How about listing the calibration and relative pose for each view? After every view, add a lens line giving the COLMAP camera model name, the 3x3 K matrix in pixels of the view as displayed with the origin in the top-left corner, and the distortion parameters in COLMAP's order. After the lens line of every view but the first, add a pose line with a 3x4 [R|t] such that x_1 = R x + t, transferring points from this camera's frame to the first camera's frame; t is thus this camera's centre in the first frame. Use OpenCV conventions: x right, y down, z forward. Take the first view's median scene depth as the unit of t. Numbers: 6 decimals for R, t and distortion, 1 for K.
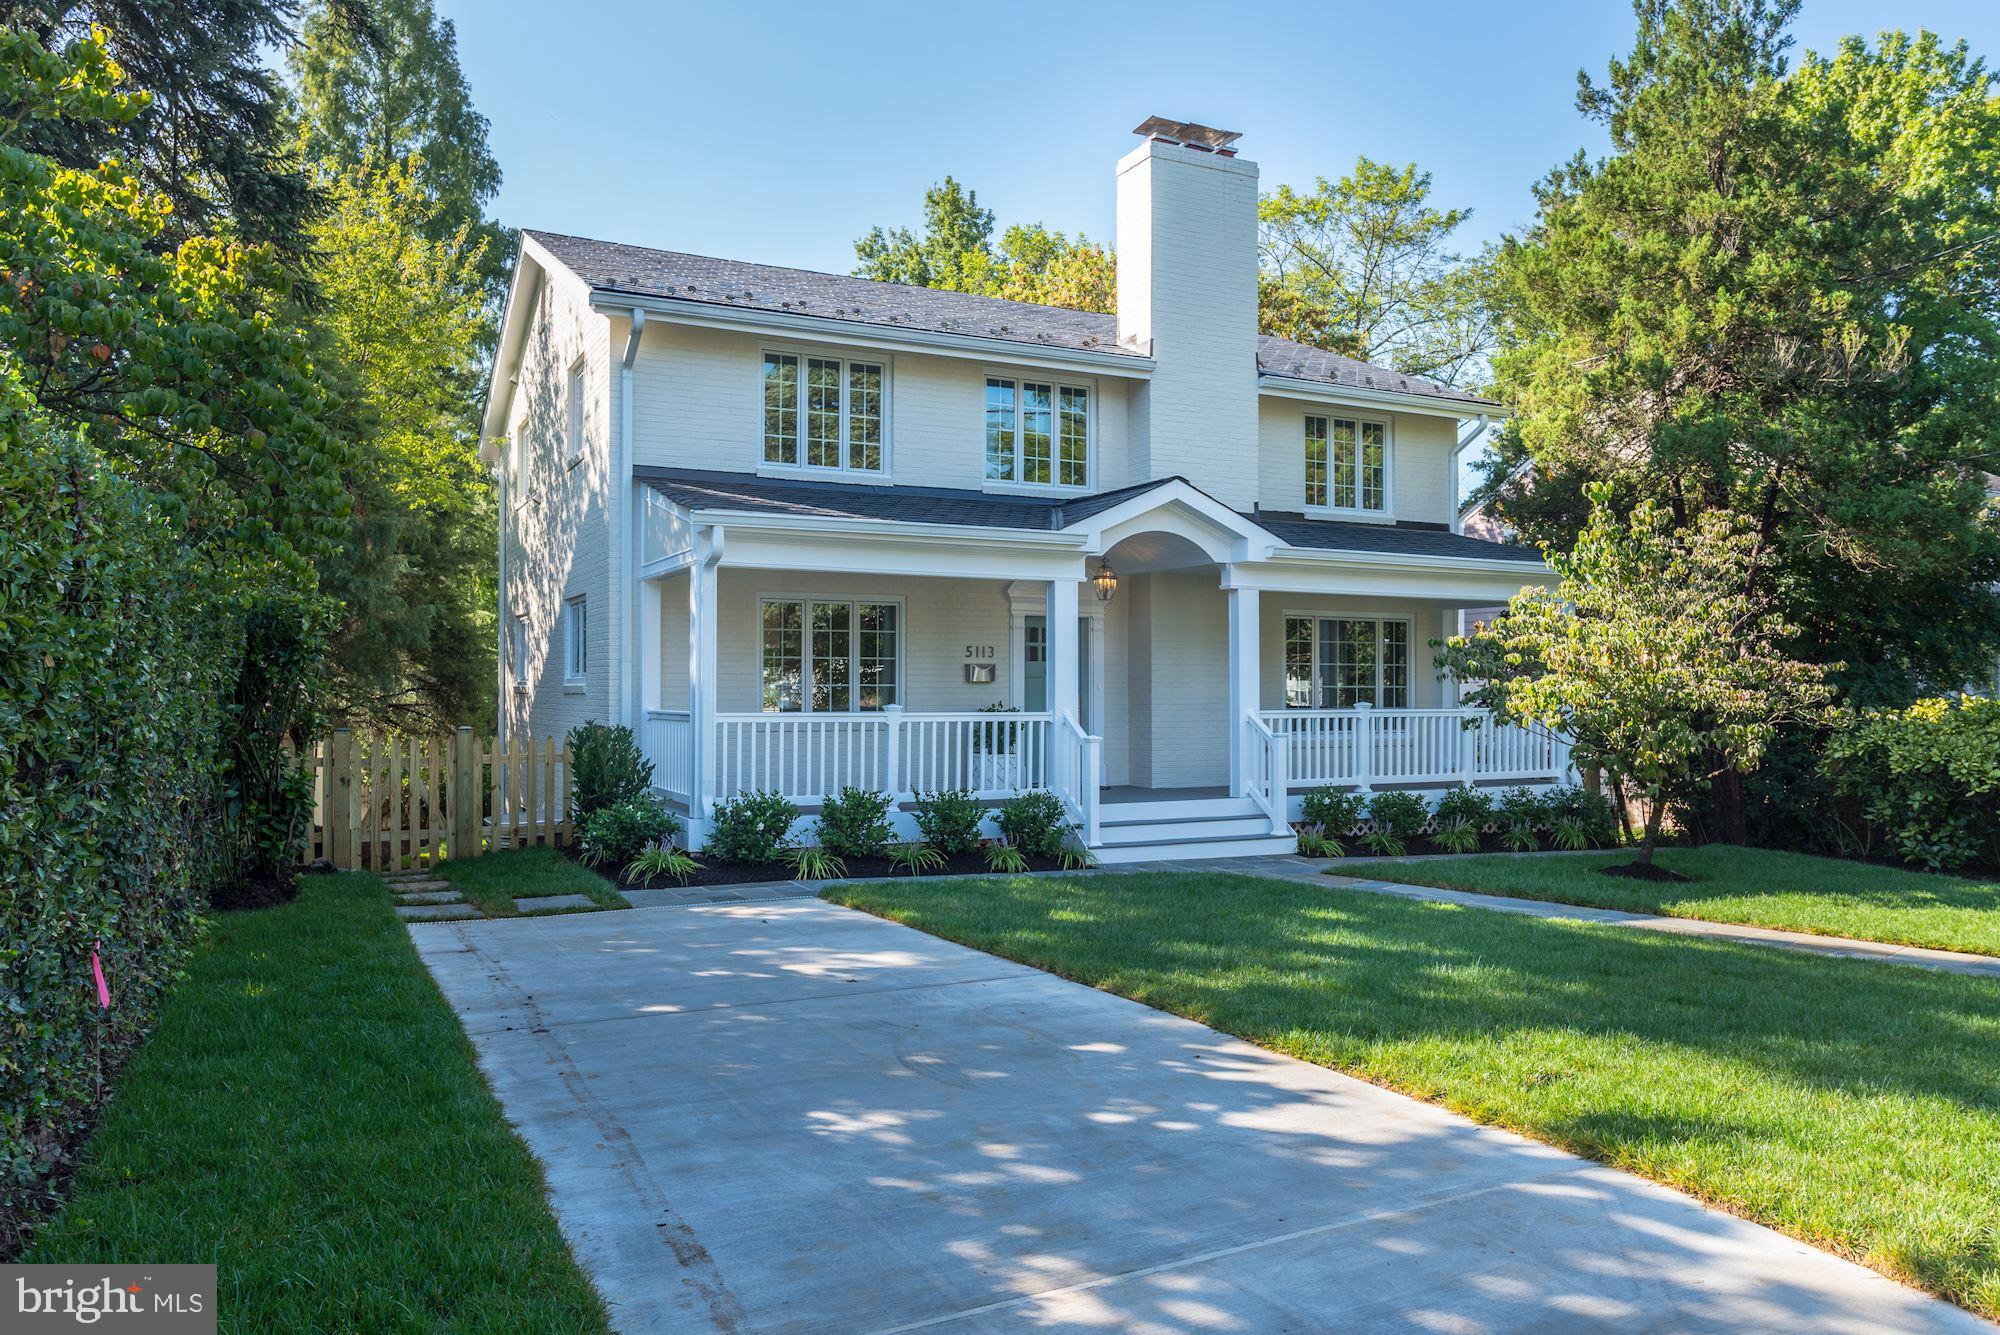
lens RADIAL K [[1481.5, 0, 1008.2], [0, 1481.5, 672.0], [0, 0, 1]] dist [-0.017384, 0.021133]
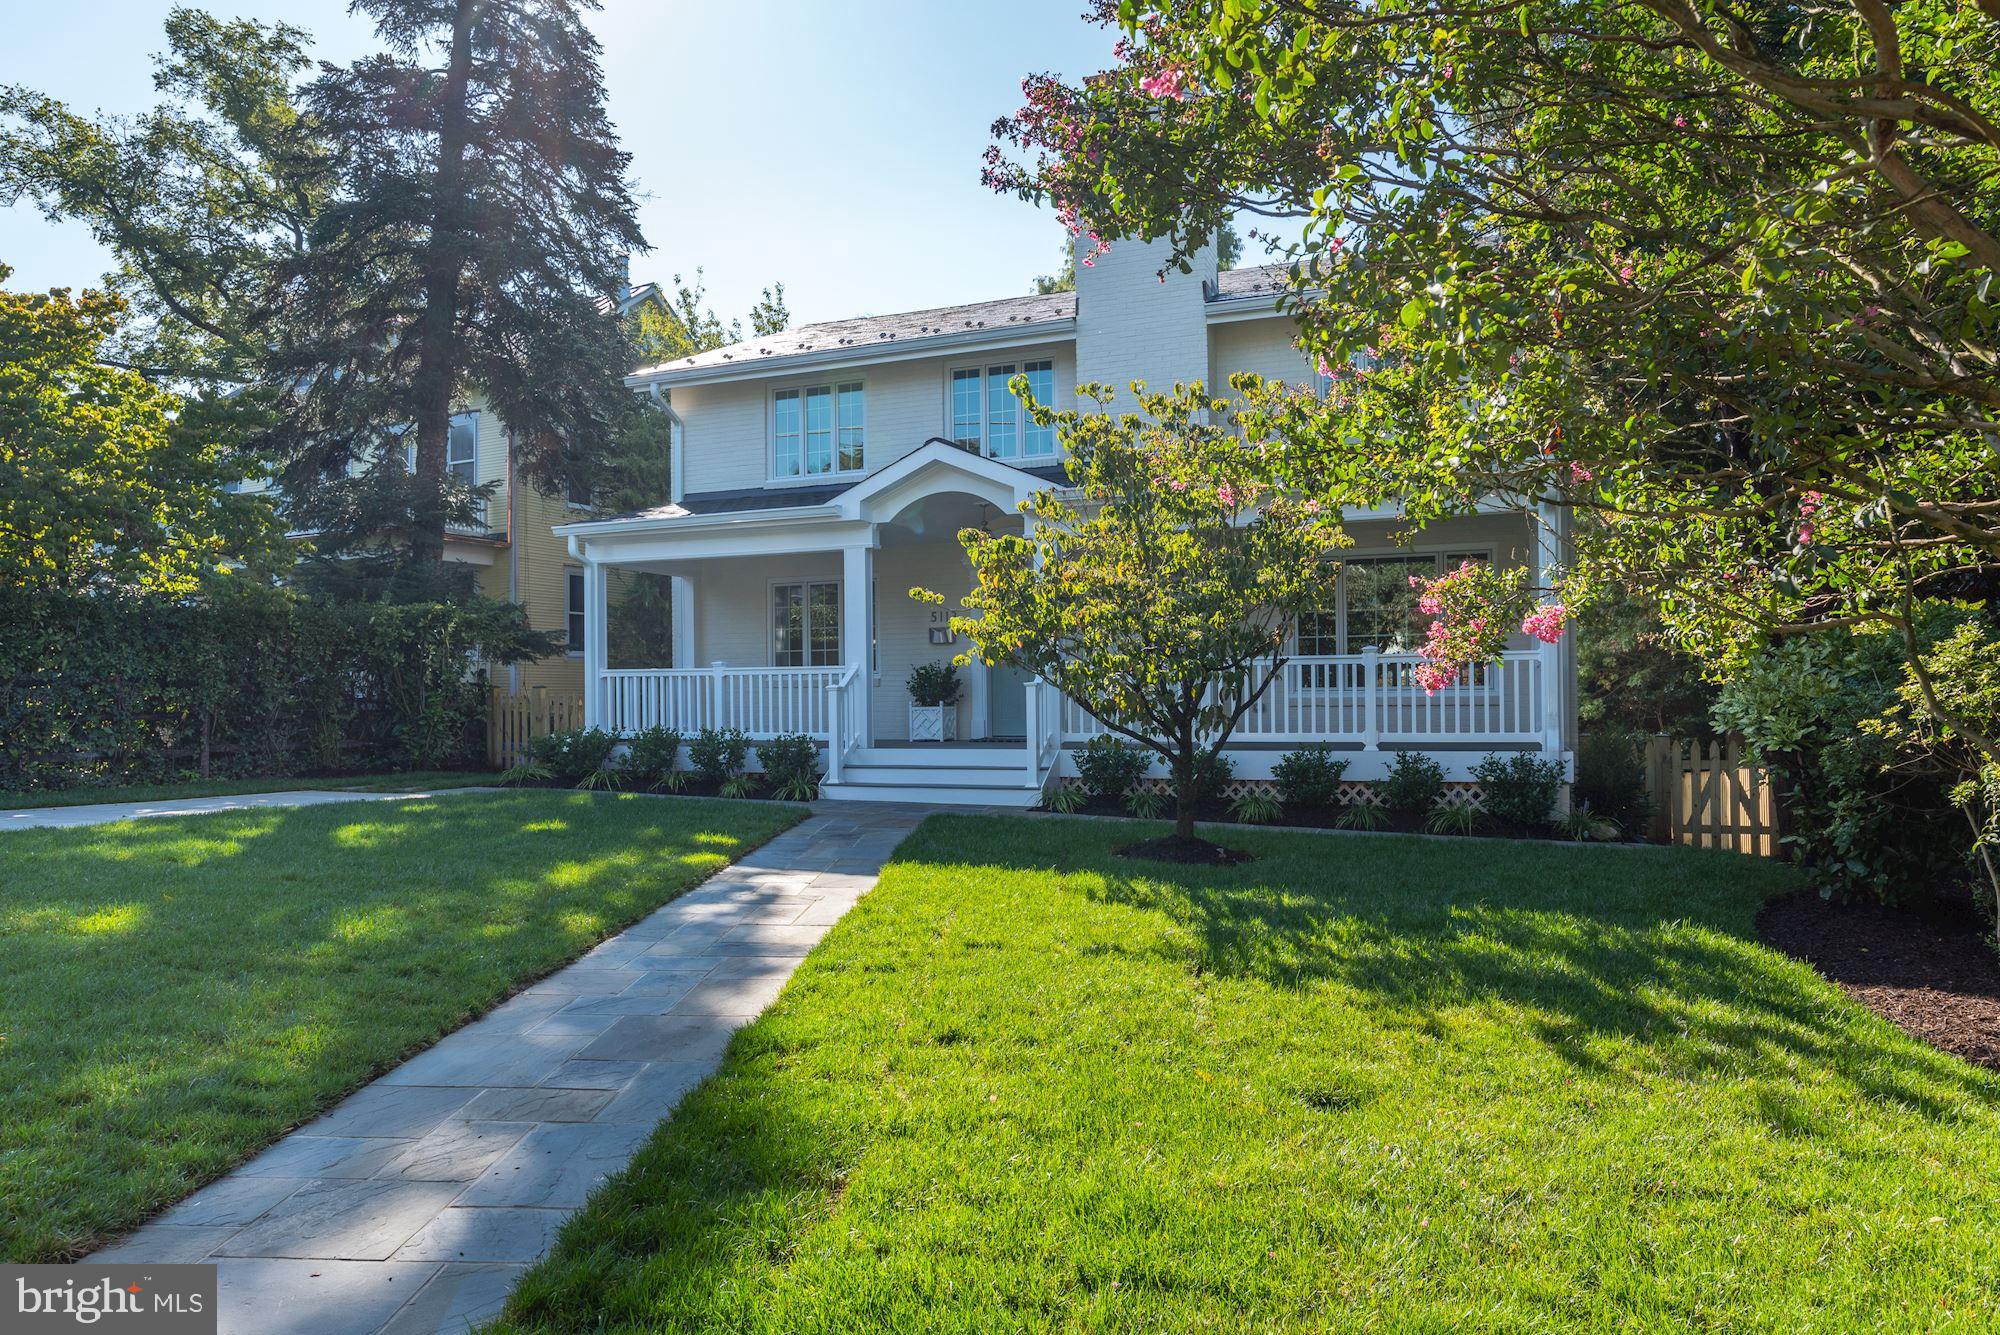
lens RADIAL K [[1202.2, 0, 1002.9], [0, 1202.2, 652.4], [0, 0, 1]] dist [-0.048662, -0.001103]
pose [[0.663694, -0.018300, -0.747781, 0.786282], [0.029691, 0.999557, 0.001890, 0.018456], [0.747415, -0.023457, 0.663943, 0.470485]]
